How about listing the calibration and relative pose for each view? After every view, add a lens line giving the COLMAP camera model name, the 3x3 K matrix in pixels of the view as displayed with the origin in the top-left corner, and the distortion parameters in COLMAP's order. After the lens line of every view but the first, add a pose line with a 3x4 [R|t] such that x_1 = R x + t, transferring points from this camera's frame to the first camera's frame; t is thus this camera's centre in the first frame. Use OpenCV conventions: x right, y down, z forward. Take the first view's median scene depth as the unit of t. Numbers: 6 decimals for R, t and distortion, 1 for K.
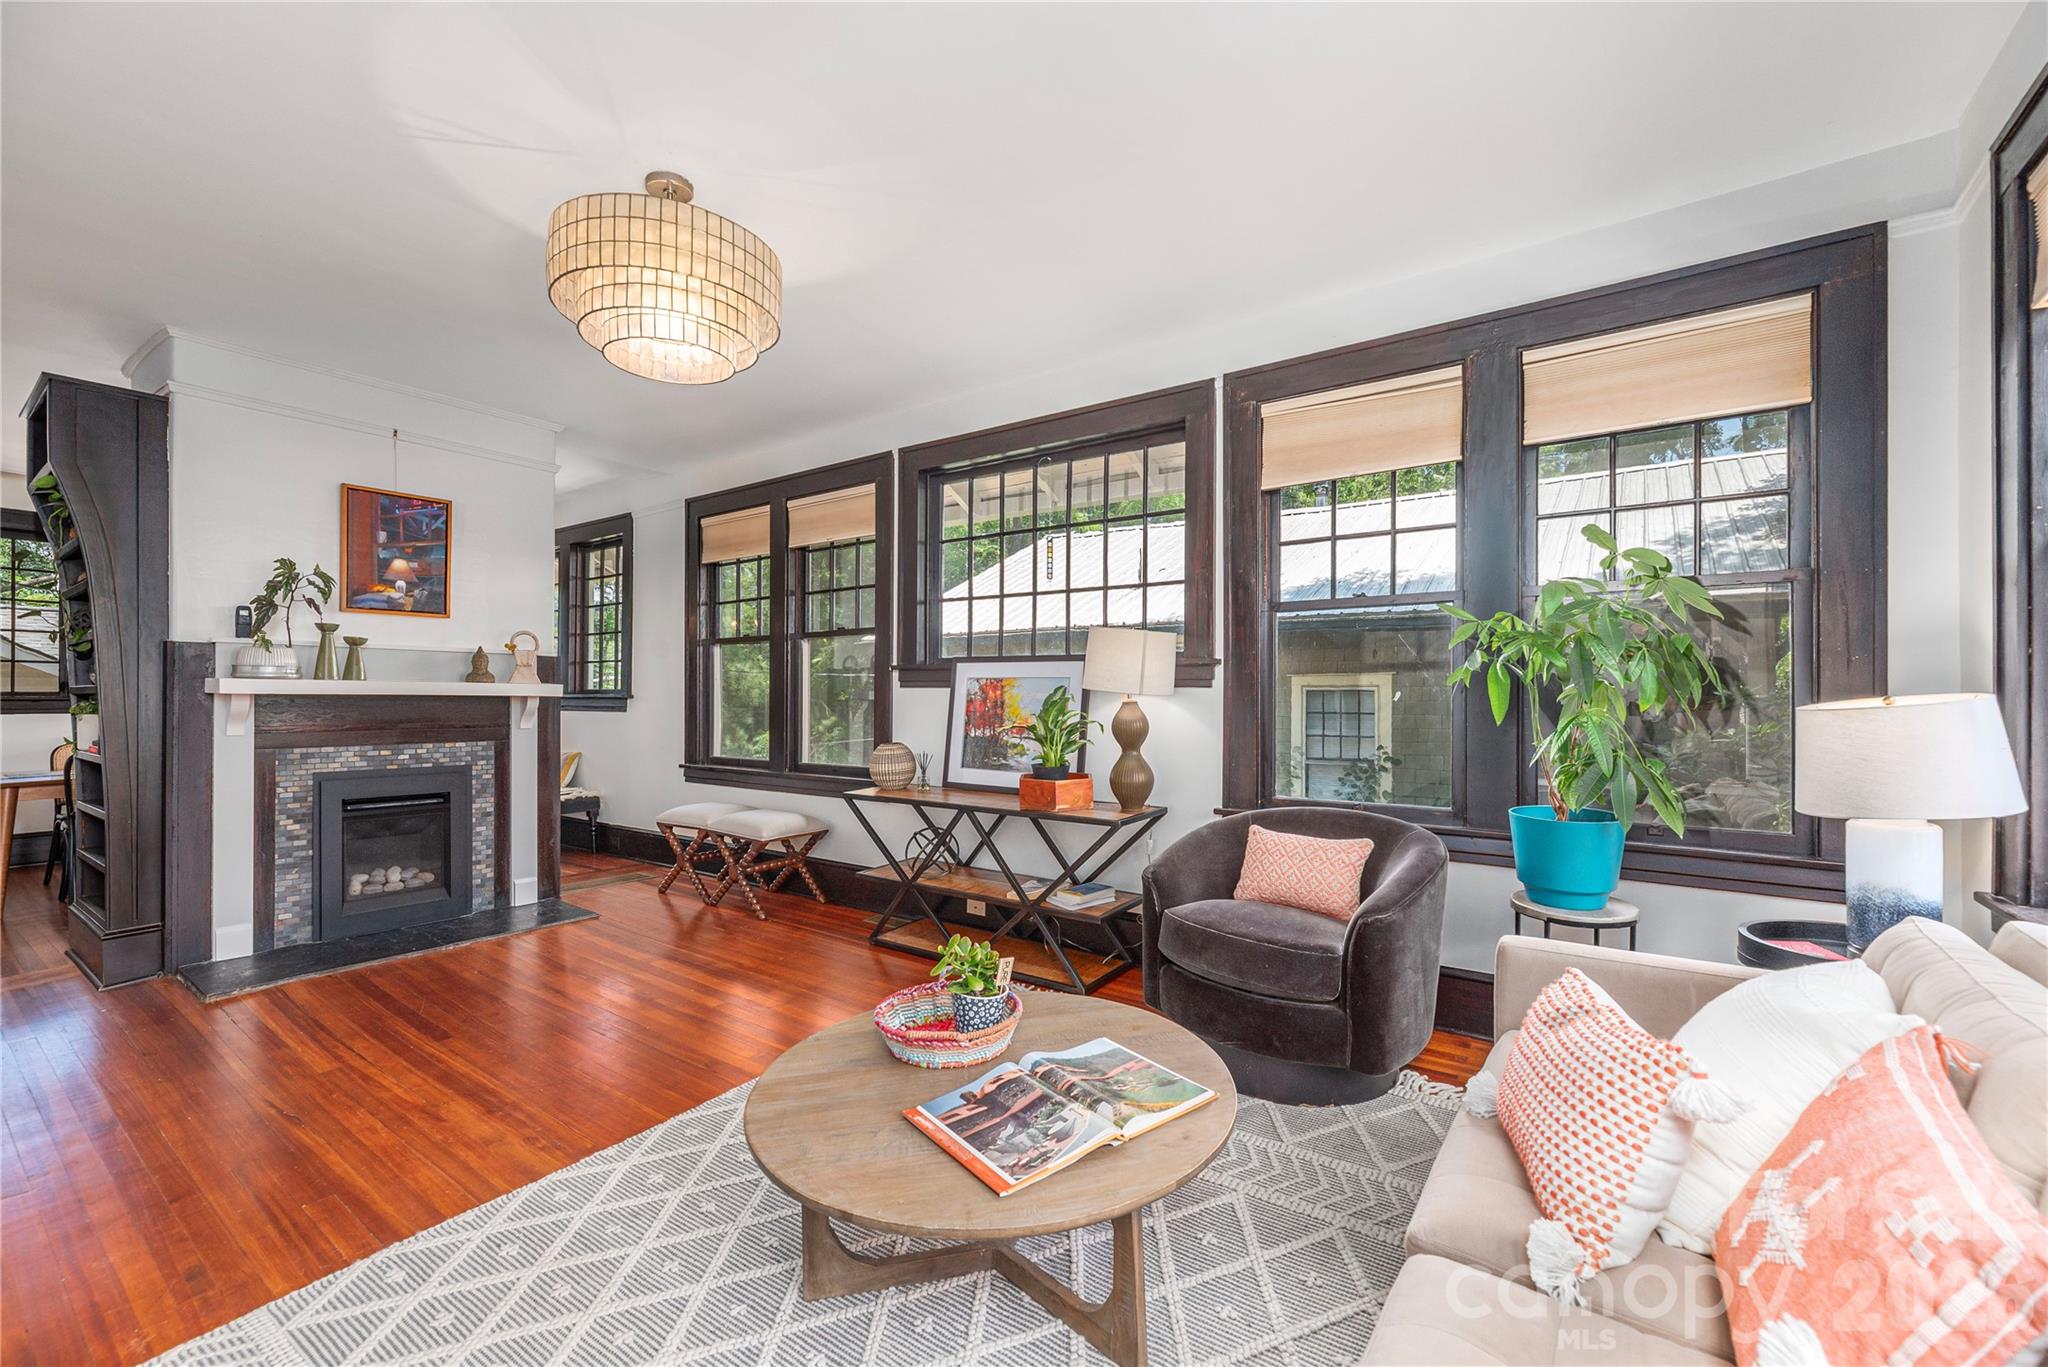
lens RADIAL K [[833.3, 0, 1013.8], [0, 833.3, 696.6], [0, 0, 1]] dist [-0.003882, 0.000472]
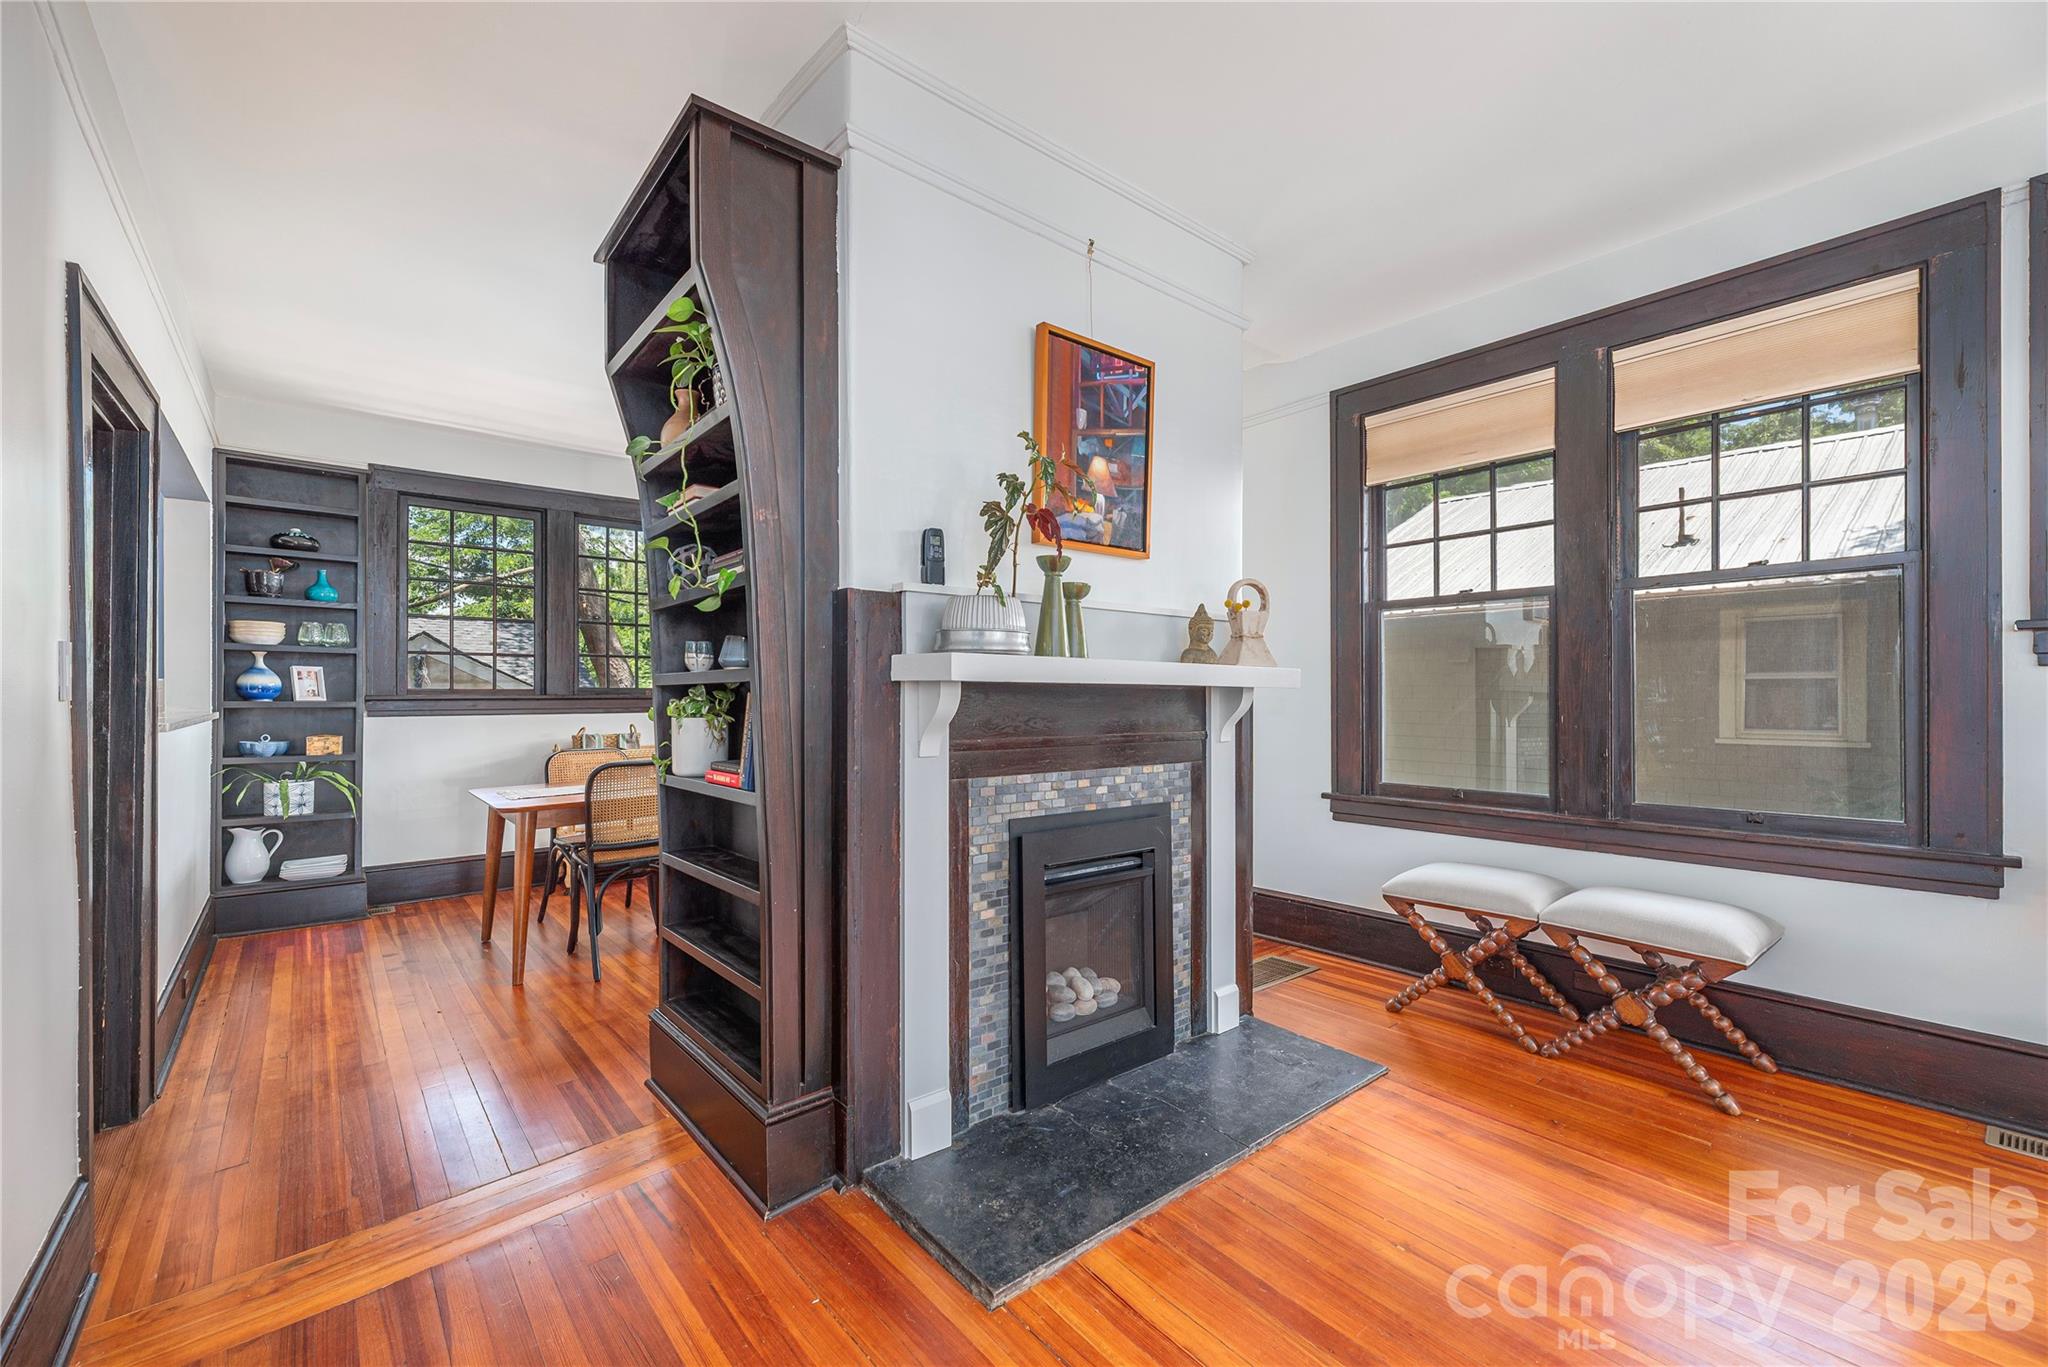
lens RADIAL K [[833.3, 0, 1015.9], [0, 833.3, 691.0], [0, 0, 1]] dist [-0.003882, 0.000472]
pose [[0.966928, -0.004813, -0.255003, -0.638201], [0.003781, 0.999983, -0.004537, 0.004224], [0.255020, 0.003422, 0.966930, 0.405438]]
